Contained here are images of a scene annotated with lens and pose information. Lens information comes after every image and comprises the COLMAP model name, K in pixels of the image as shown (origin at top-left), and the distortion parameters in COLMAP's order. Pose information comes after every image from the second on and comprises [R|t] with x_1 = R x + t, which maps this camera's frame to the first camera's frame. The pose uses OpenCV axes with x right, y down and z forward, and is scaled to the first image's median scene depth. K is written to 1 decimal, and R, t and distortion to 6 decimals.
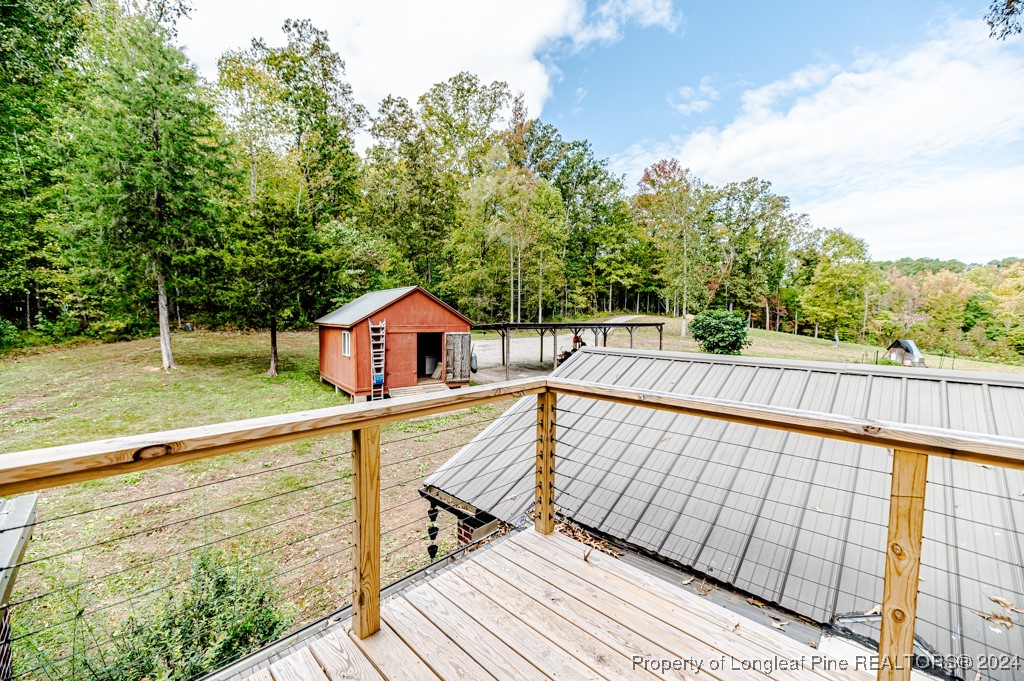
lens RADIAL K [[412.7, 0, 512.0], [0, 412.7, 340.5], [0, 0, 1]] dist [0.001807, 0.000334]
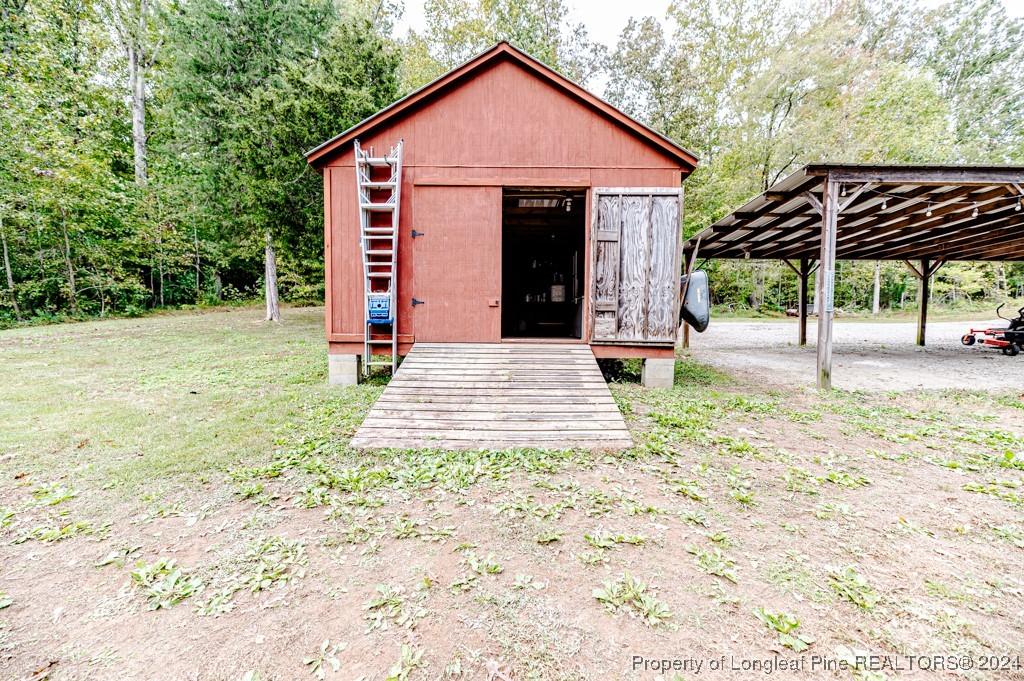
lens RADIAL K [[412.7, 0, 512.0], [0, 412.7, 340.5], [0, 0, 1]] dist [0.001807, 0.000334]
pose [[0.809906, 0.022470, -0.586130, -0.012985], [-0.042460, 0.998890, -0.020377, 0.069798], [0.585021, 0.041390, 0.809961, 0.446689]]
